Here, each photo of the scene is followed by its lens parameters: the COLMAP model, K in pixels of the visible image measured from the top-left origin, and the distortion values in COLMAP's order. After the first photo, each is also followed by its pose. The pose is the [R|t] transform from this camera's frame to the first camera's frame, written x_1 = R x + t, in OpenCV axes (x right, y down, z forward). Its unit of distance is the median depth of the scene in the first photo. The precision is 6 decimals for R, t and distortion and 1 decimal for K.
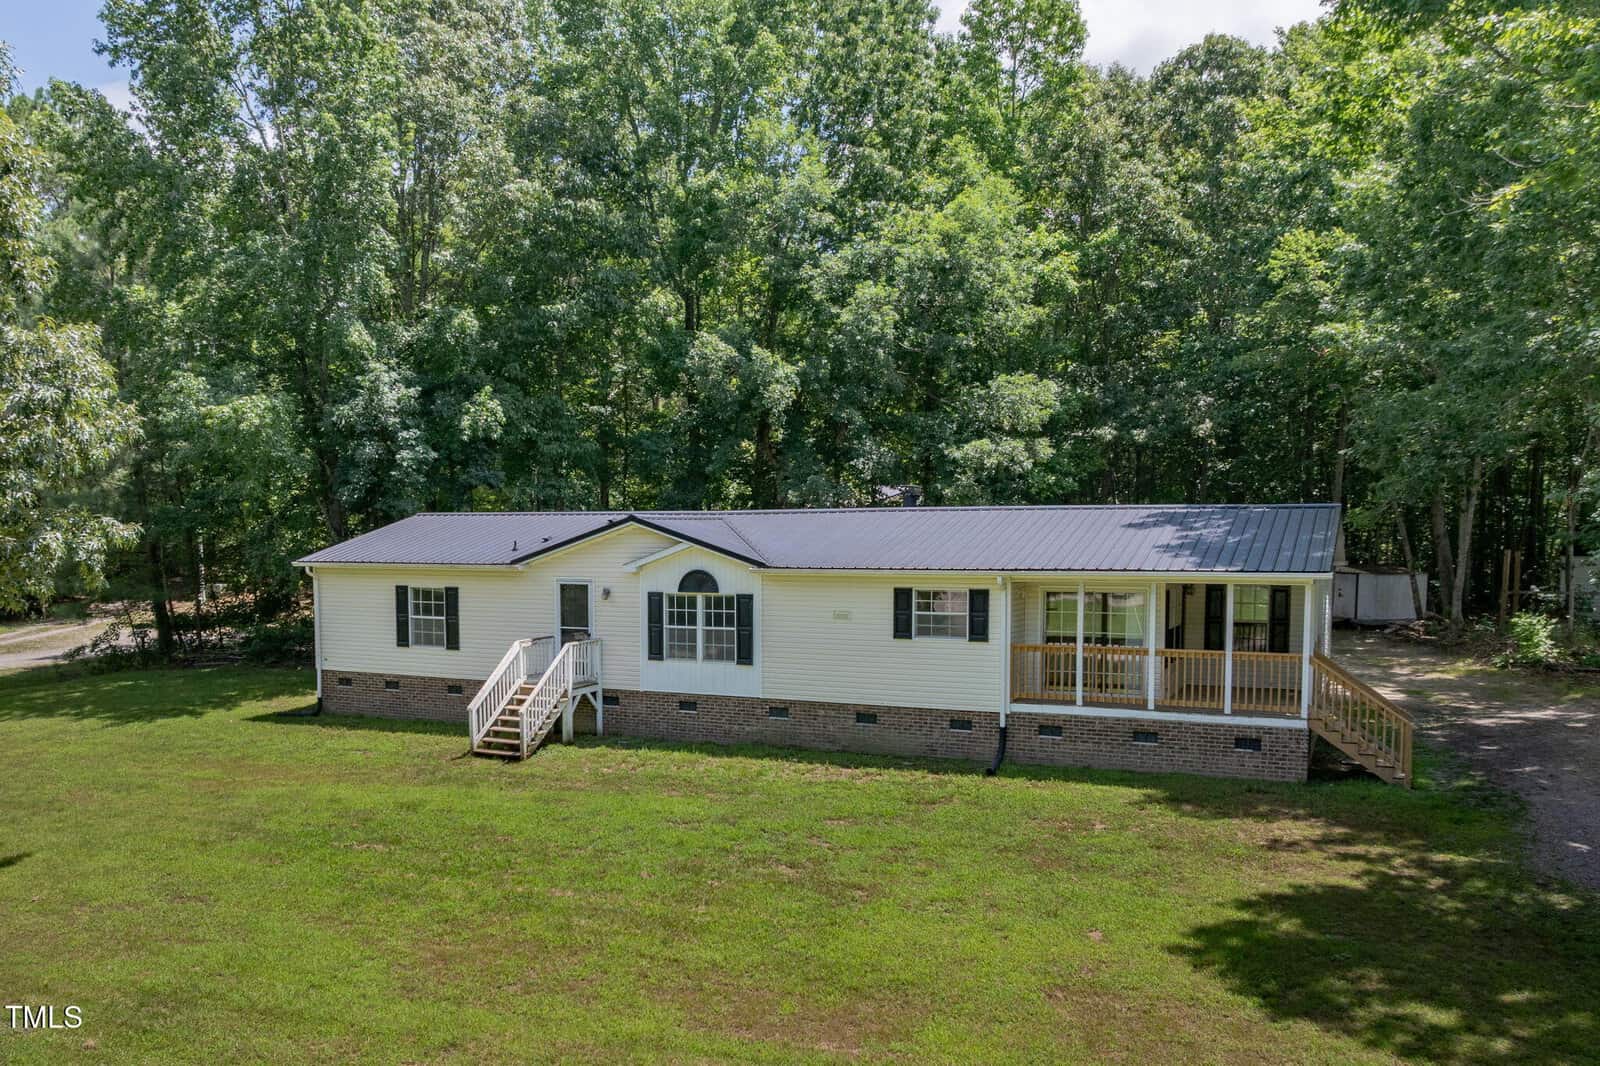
lens RADIAL K [[1278.3, 0, 721.1], [0, 1278.3, 645.7], [0, 0, 1]] dist [-0.038246, -0.005345]
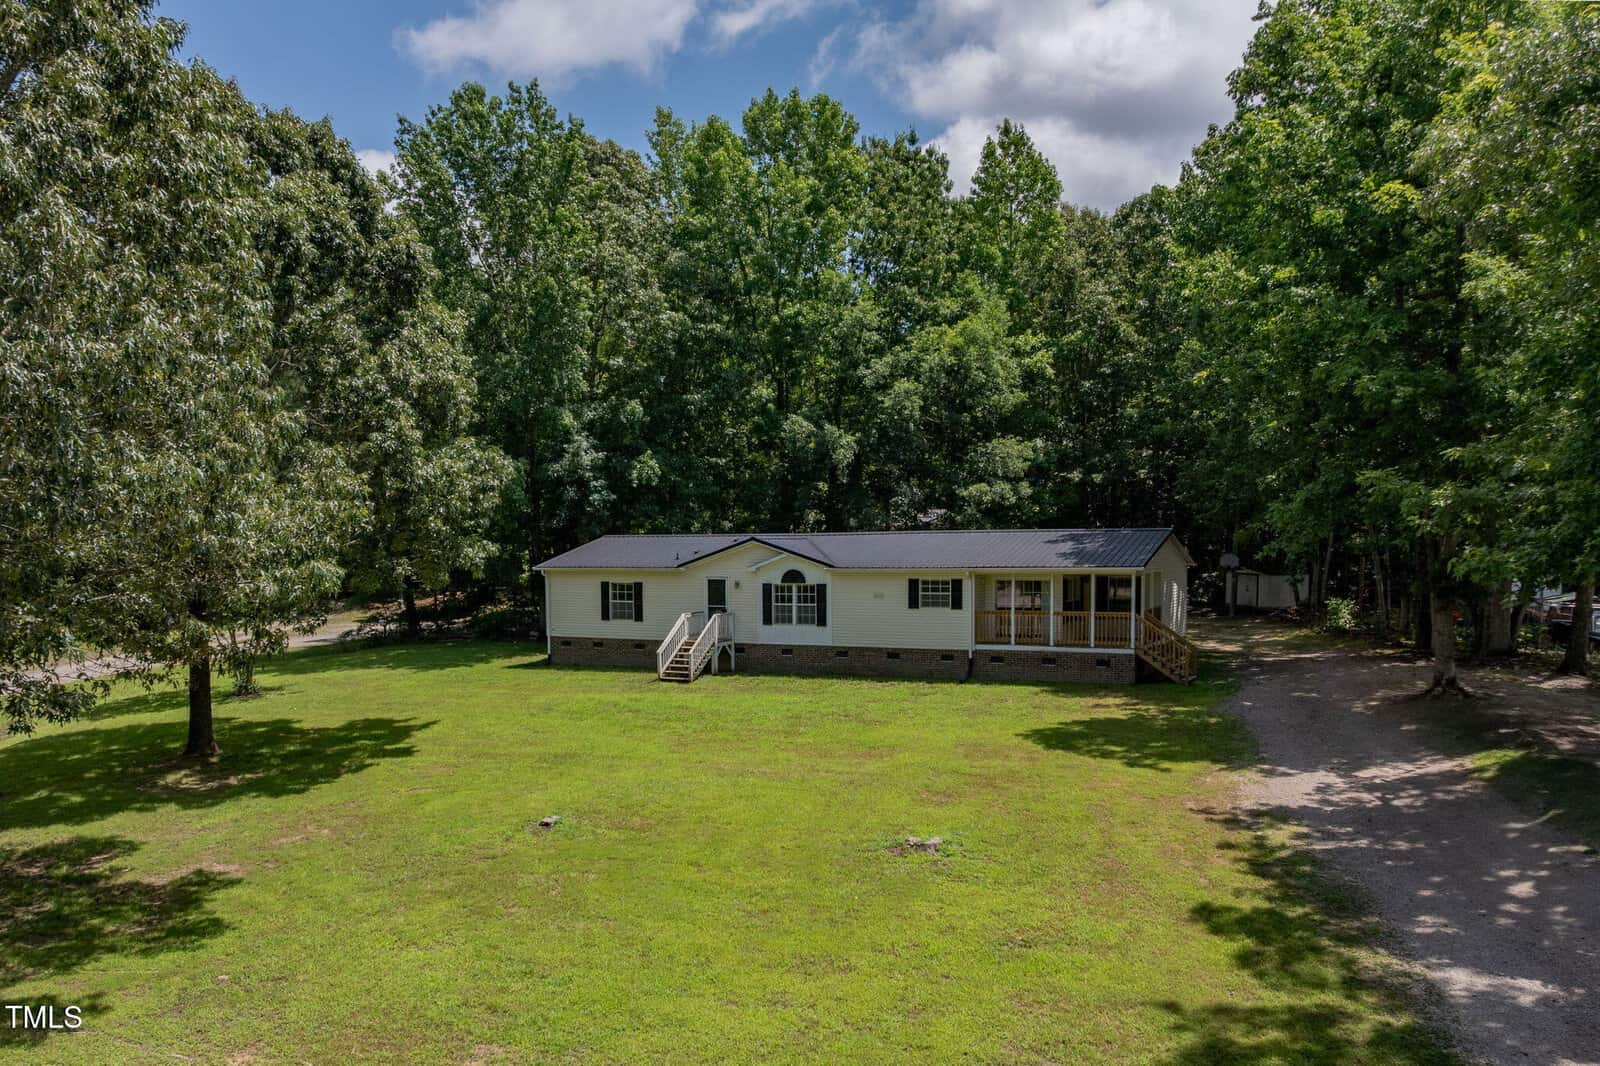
lens RADIAL K [[1244.6, 0, 778.7], [0, 1244.6, 653.0], [0, 0, 1]] dist [-0.037389, -0.001564]
pose [[0.999896, -0.004269, -0.013797, -0.014256], [0.004202, 0.999979, -0.004870, 0.054230], [0.013817, 0.004811, 0.999893, -0.590672]]
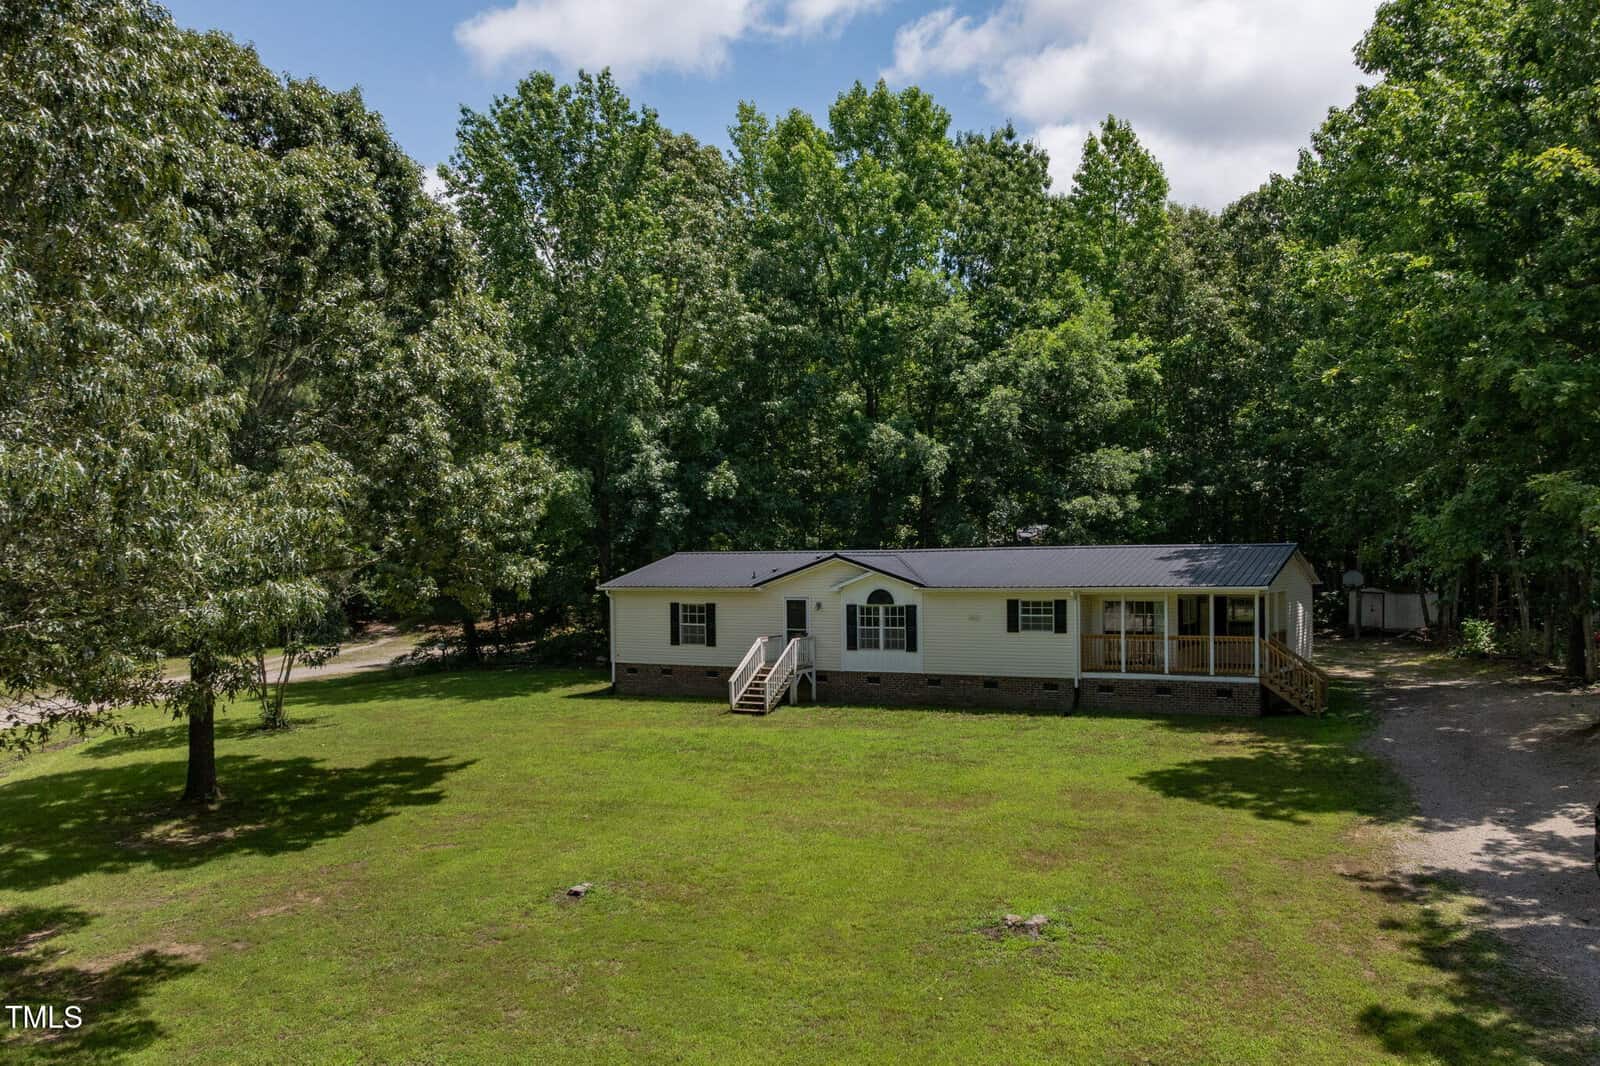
lens RADIAL K [[1278.0, 0, 887.0], [0, 1278.0, 598.4], [0, 0, 1]] dist [-0.039637, -0.004290]
pose [[0.999967, -0.006013, -0.005478, -0.001493], [0.005652, 0.997957, -0.063639, 0.044903], [0.005850, 0.063605, 0.997958, -0.482803]]
